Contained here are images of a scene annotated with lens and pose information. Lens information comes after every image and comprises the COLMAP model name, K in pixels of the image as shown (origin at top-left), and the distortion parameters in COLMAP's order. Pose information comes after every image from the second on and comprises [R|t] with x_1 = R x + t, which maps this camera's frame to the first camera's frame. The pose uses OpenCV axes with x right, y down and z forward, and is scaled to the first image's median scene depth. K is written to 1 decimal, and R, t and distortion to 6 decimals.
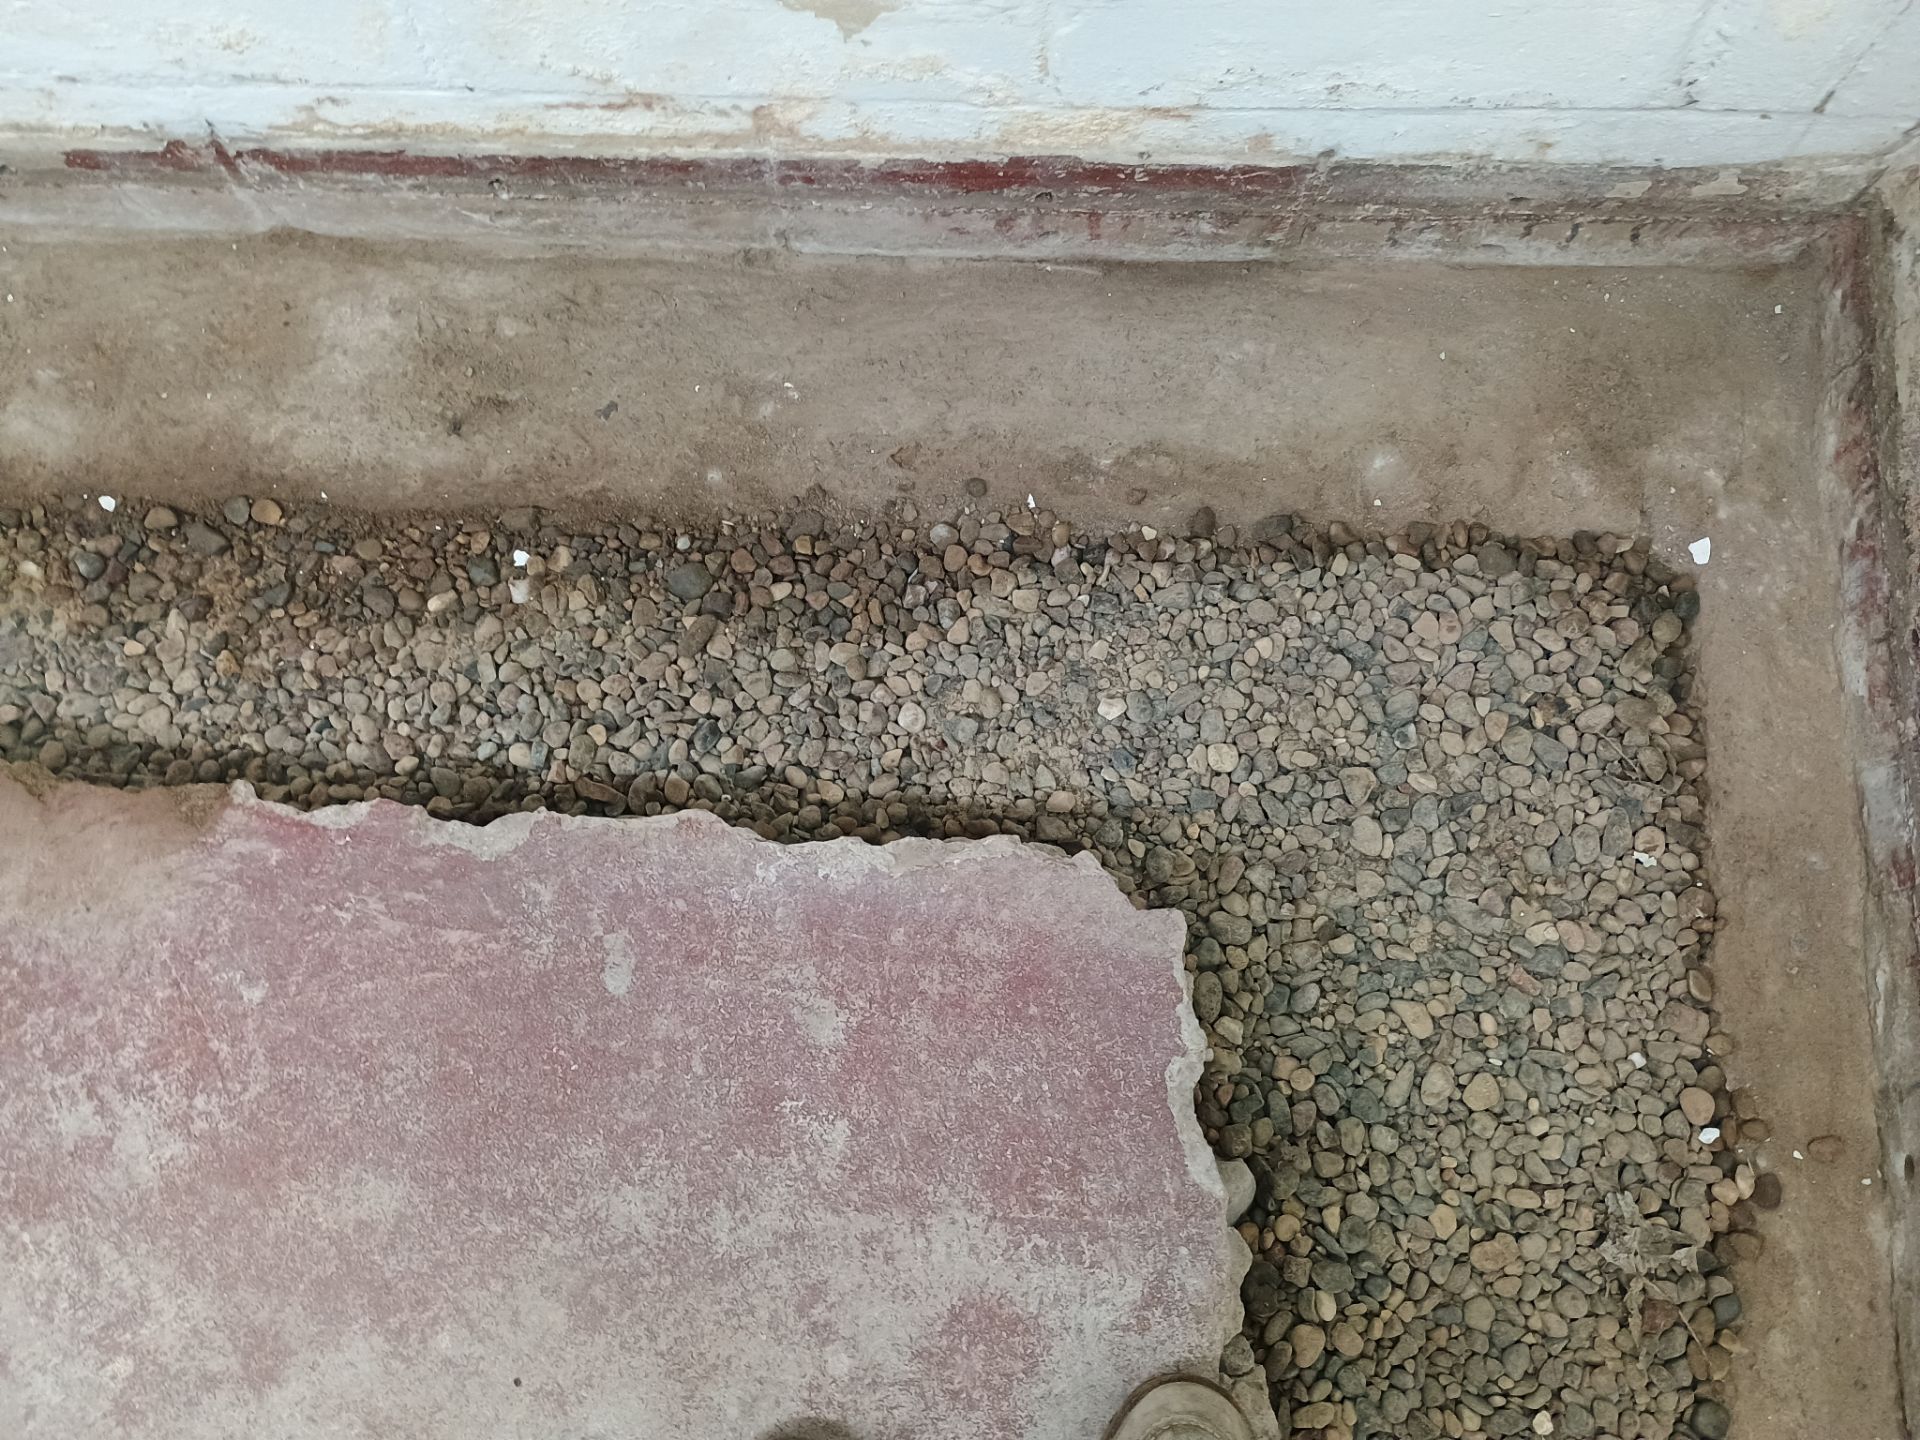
lens RADIAL K [[1744.6, 0, 960.0], [0, 1744.6, 720.0], [0, 0, 1]] dist [0.124060, -0.143765]
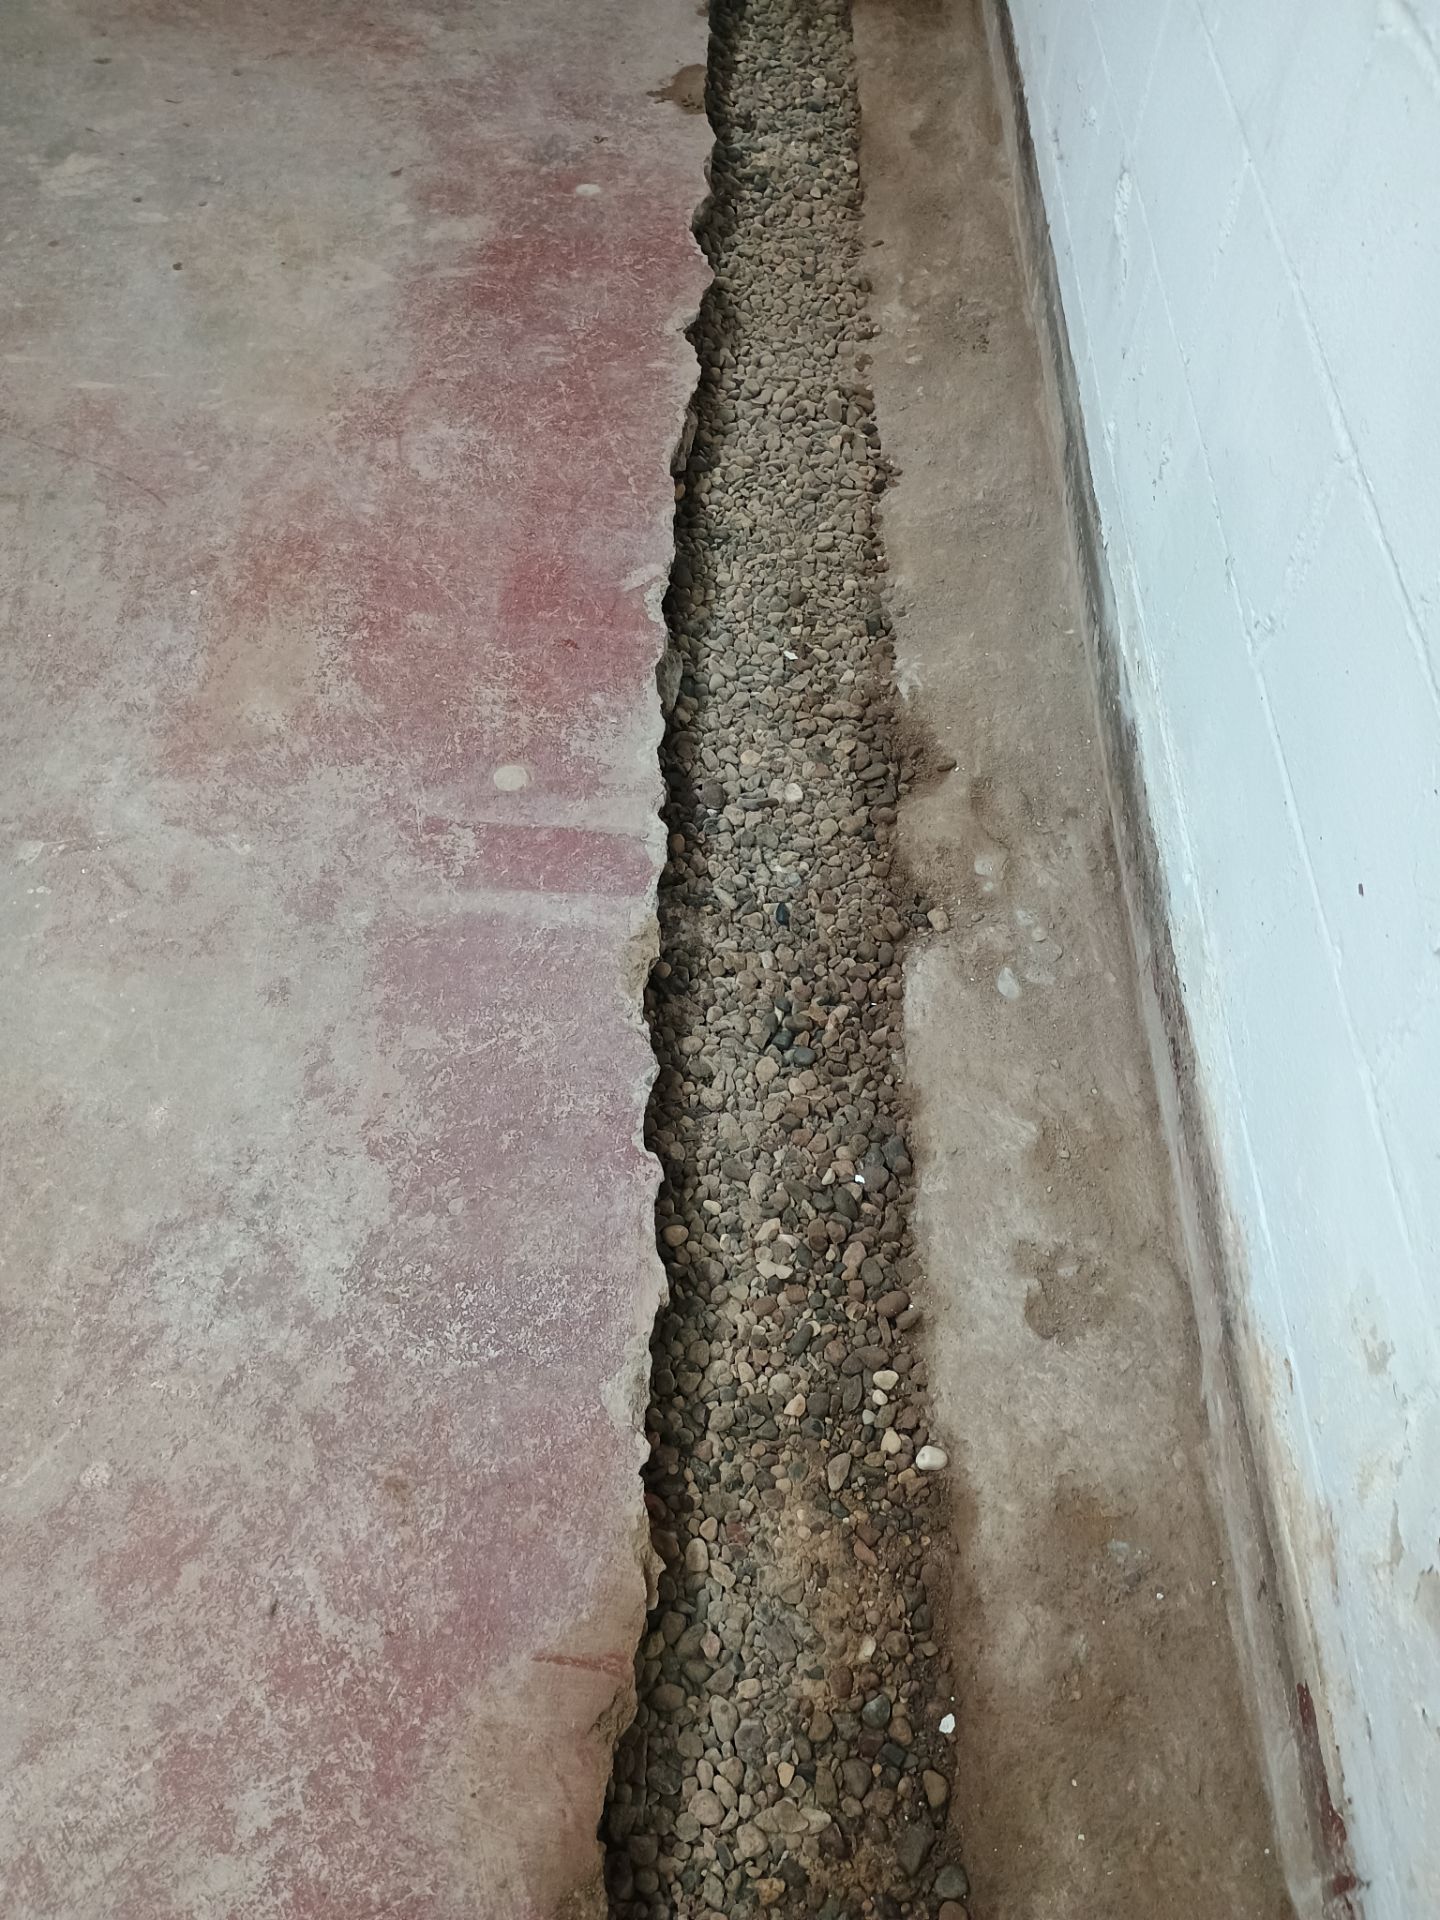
lens RADIAL K [[1744.6, 0, 720.0], [0, 1744.6, 960.0], [0, 0, 1]] dist [0.124060, -0.143765]
pose [[0.007978, 0.788657, -0.614781, -0.229446], [-0.983500, 0.117307, 0.137722, -0.185203], [0.180734, 0.603539, 0.776580, 0.015910]]
